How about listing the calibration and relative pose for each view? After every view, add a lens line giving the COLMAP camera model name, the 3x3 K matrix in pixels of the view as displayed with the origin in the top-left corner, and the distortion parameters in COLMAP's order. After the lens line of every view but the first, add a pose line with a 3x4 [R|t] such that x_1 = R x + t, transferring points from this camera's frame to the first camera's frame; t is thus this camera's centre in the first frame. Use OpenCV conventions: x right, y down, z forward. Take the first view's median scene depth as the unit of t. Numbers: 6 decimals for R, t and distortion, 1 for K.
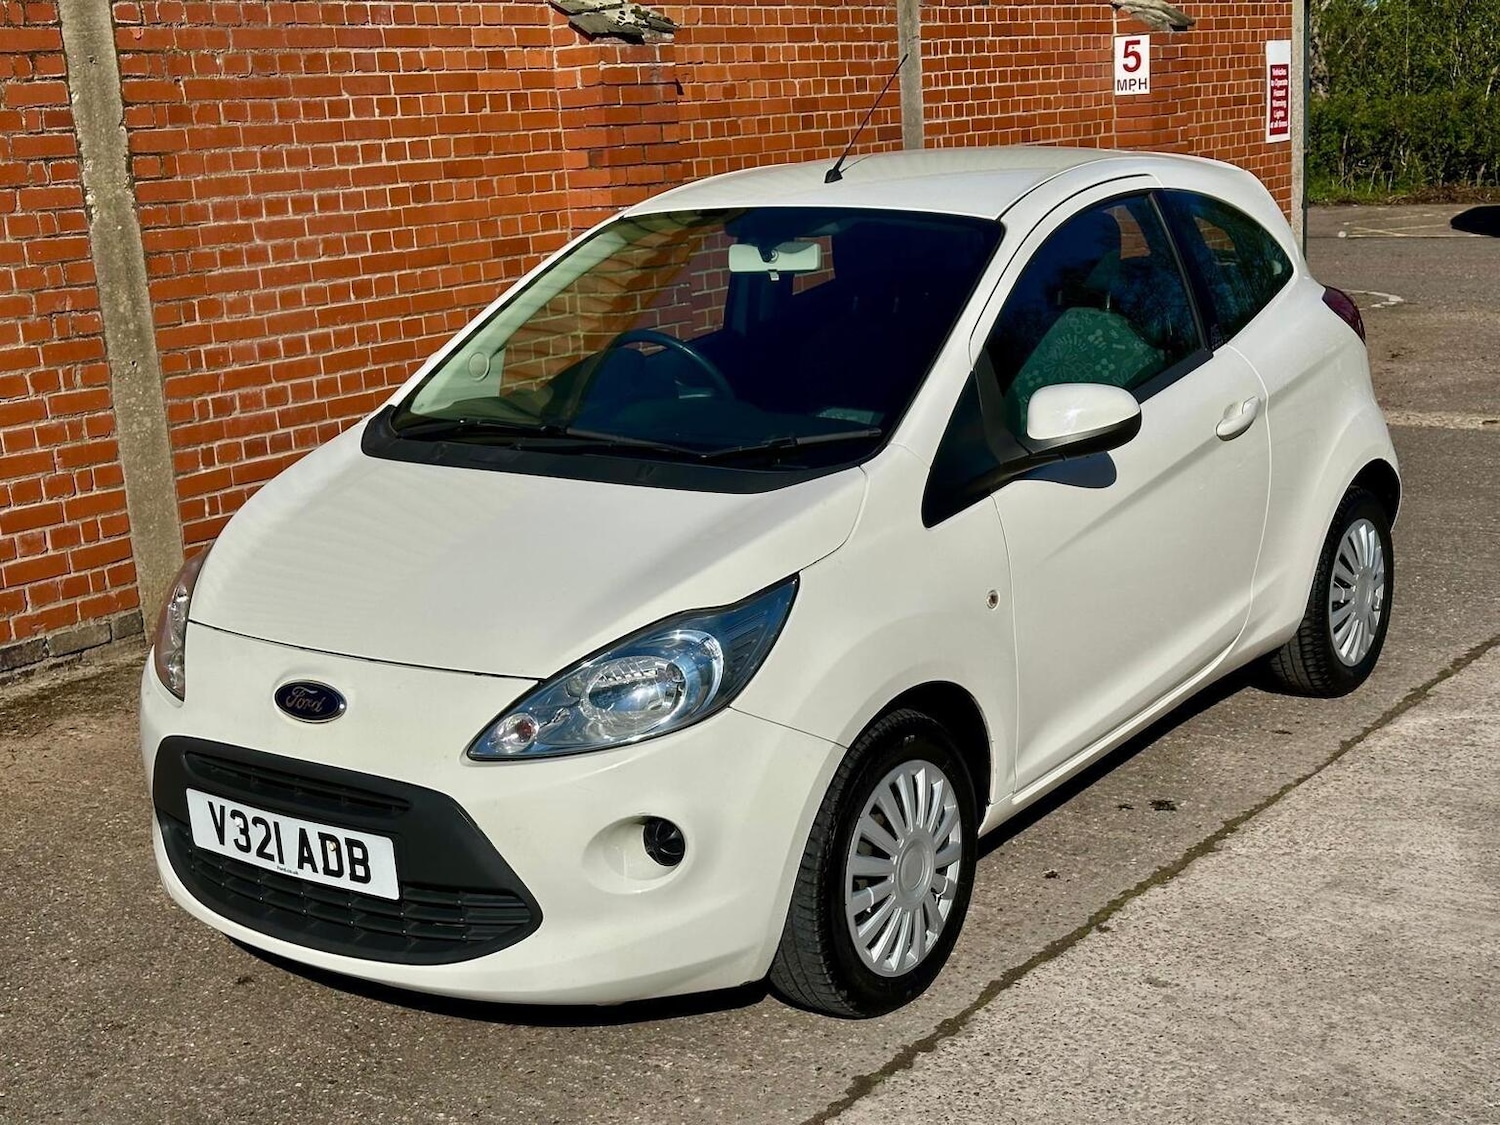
lens RADIAL K [[2078.8, 0, 767.3], [0, 2078.8, 563.0], [0, 0, 1]] dist [0.220567, -0.514147]
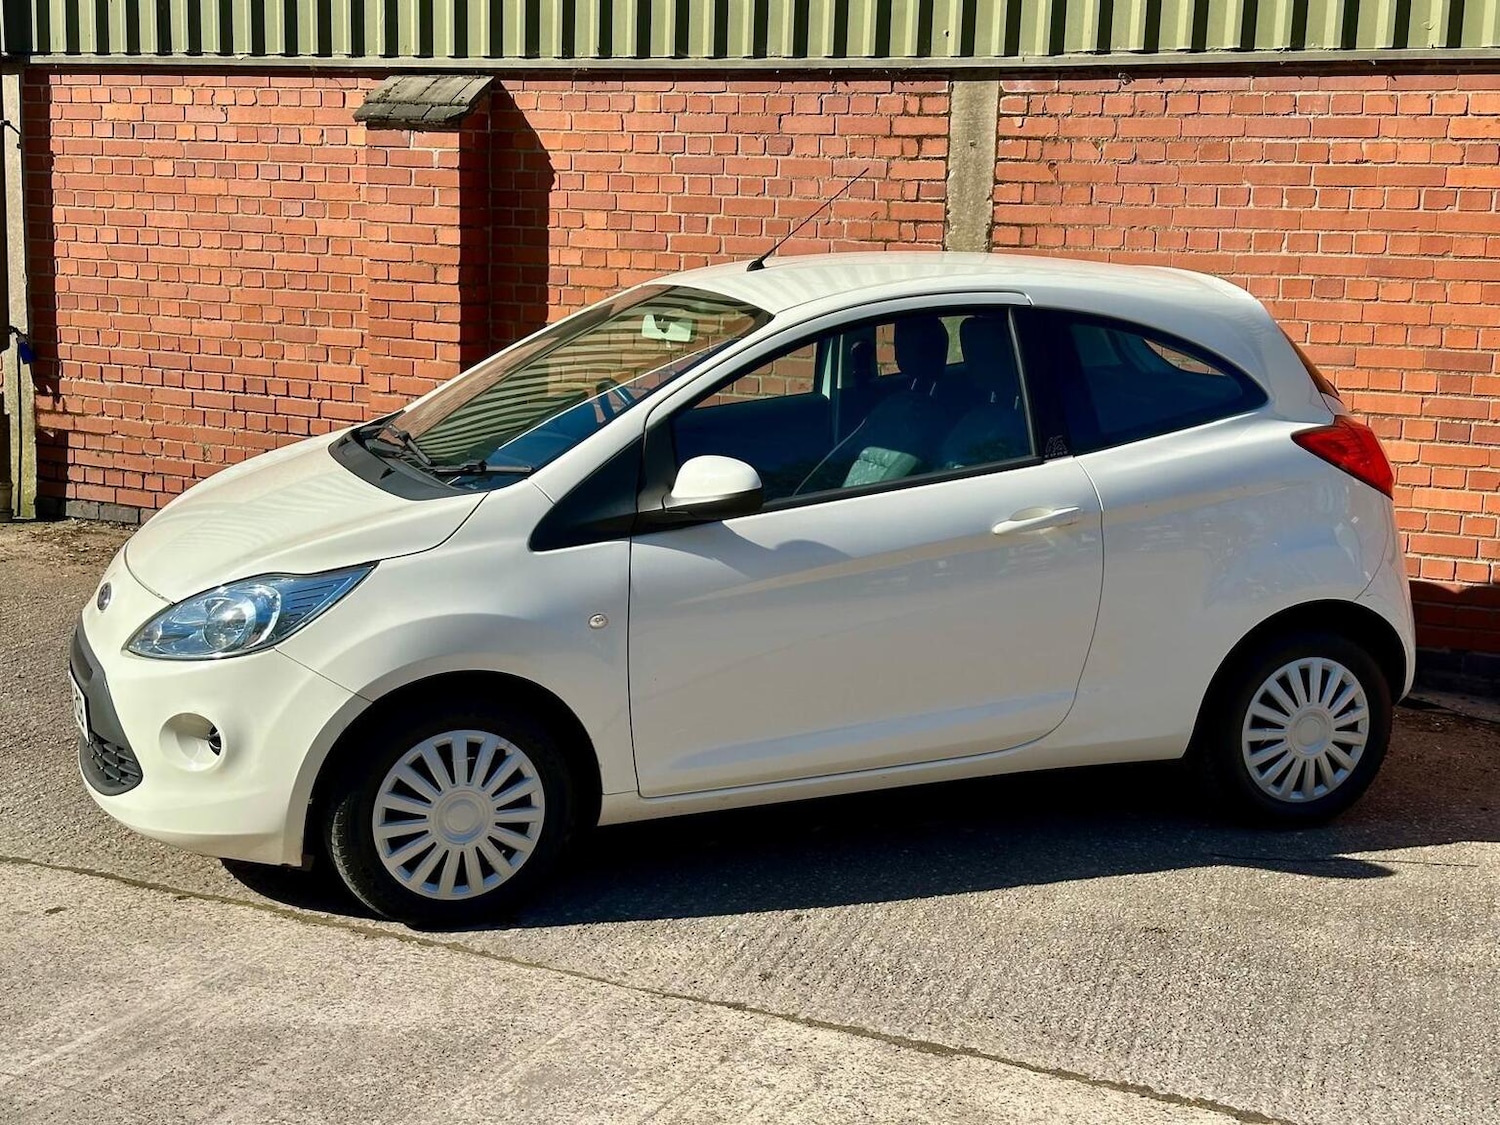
lens RADIAL K [[2078.4, 0, 754.1], [0, 2078.4, 556.5], [0, 0, 1]] dist [0.226284, -0.544099]
pose [[0.198023, 0.228114, -0.953284, 0.804930], [-0.248195, 0.952519, 0.176373, -0.182174], [0.948254, 0.201674, 0.245237, 0.599787]]
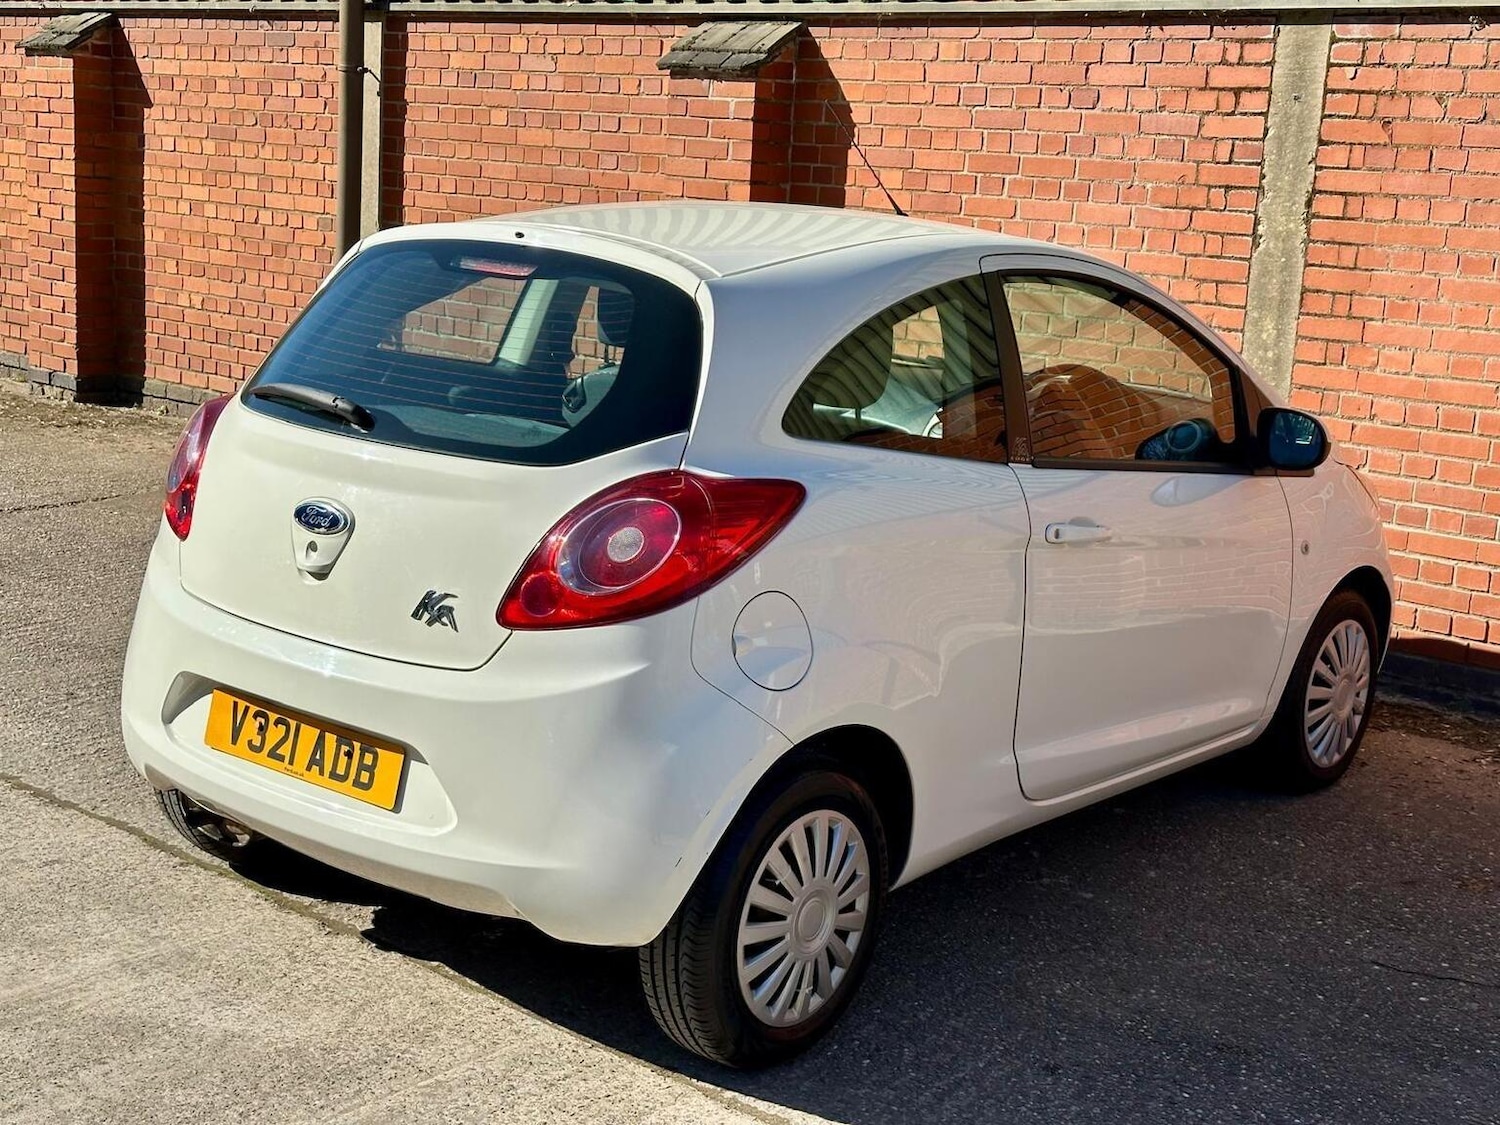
lens RADIAL K [[2078.0, 0, 747.3], [0, 2078.0, 554.5], [0, 0, 1]] dist [0.227988, -0.546030]
pose [[-0.086672, 0.239656, -0.966981, 0.721644], [-0.264255, 0.930334, 0.254259, -0.209012], [0.960551, 0.277567, -0.017303, 0.774838]]
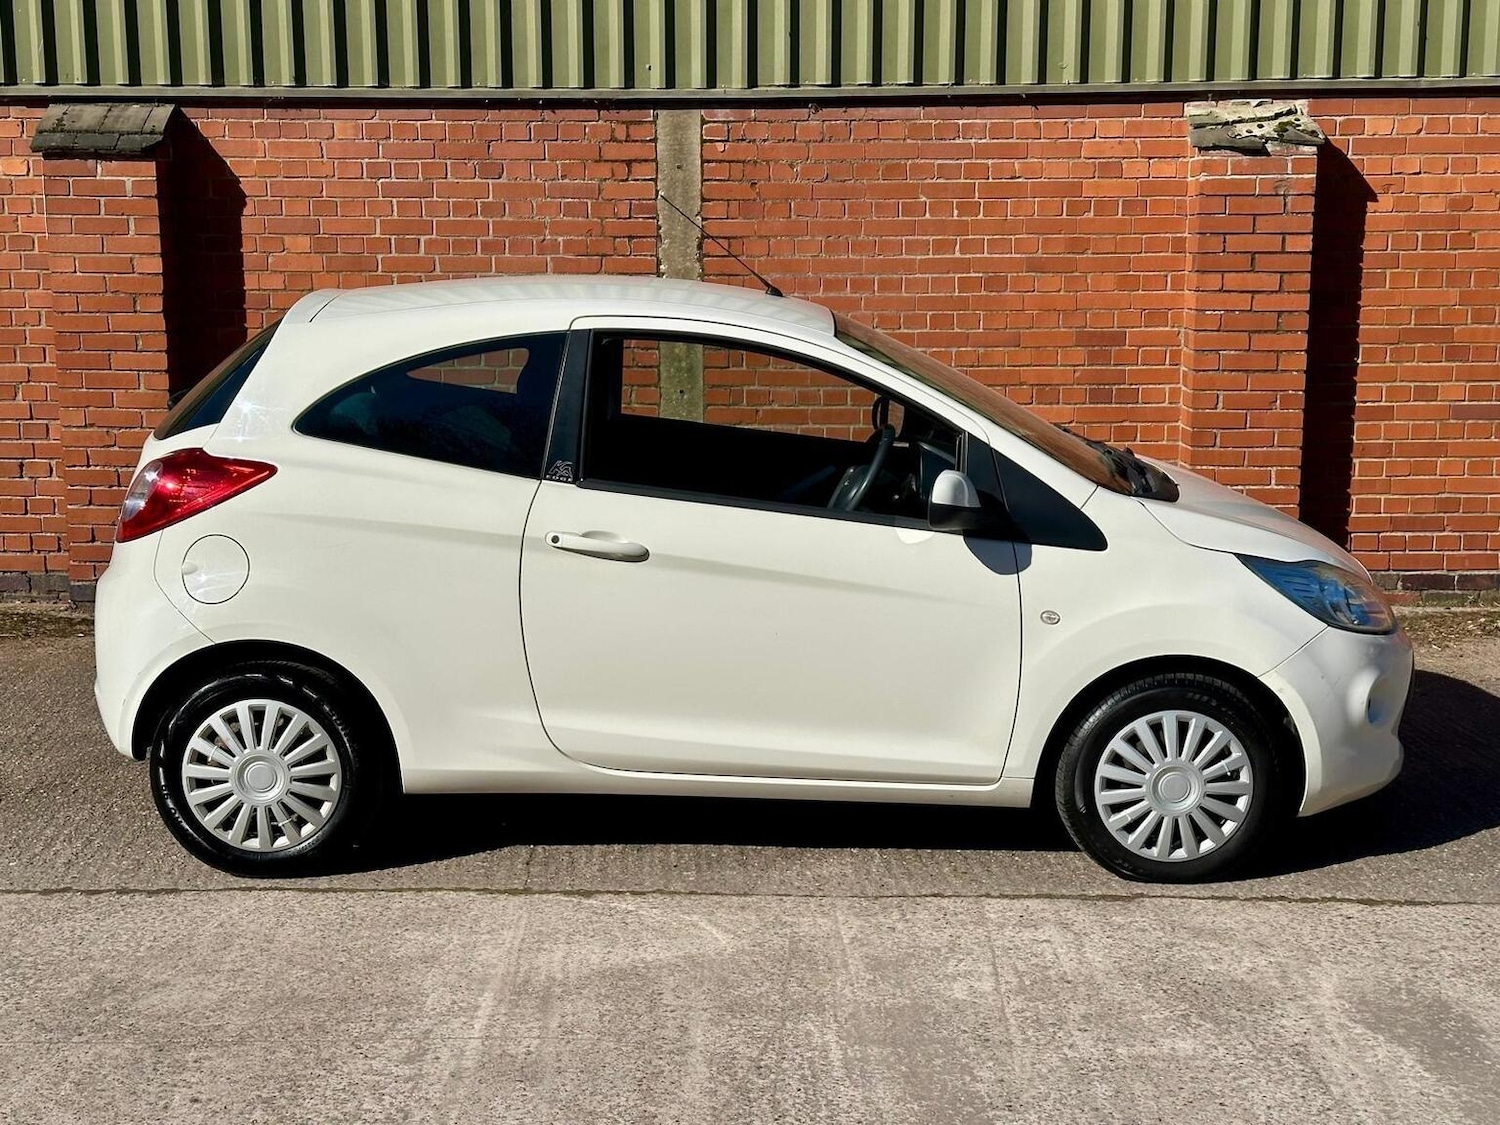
lens RADIAL K [[2071.8, 0, 748.6], [0, 2071.8, 571.2], [0, 0, 1]] dist [0.174639, -0.244600]
pose [[0.580084, 0.193845, -0.791155, 0.765567], [-0.205759, 0.974644, 0.087938, -0.105024], [0.788141, 0.111776, 0.605260, 0.243484]]
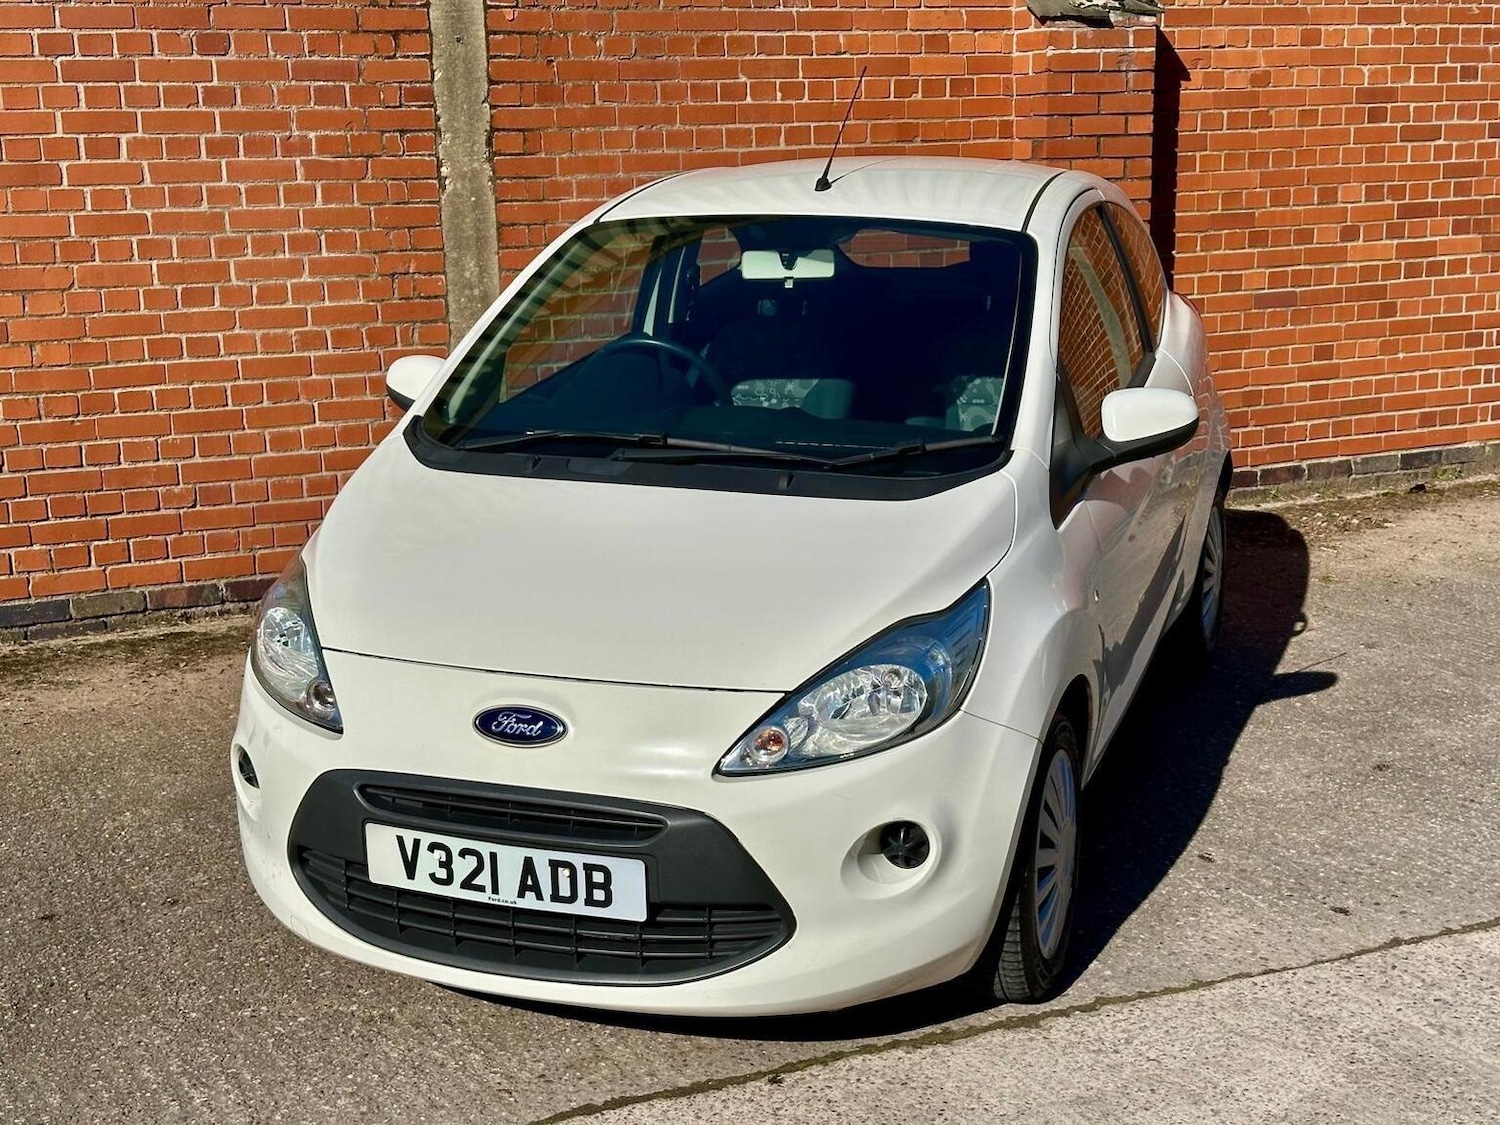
lens RADIAL K [[2081.5, 0, 755.4], [0, 2081.5, 556.5], [0, 0, 1]] dist [0.215800, -0.480727]
pose [[0.870041, 0.146318, -0.470765, 0.329061], [-0.137051, 0.989084, 0.054127, -0.054645], [0.473546, 0.017426, 0.880597, 0.133576]]
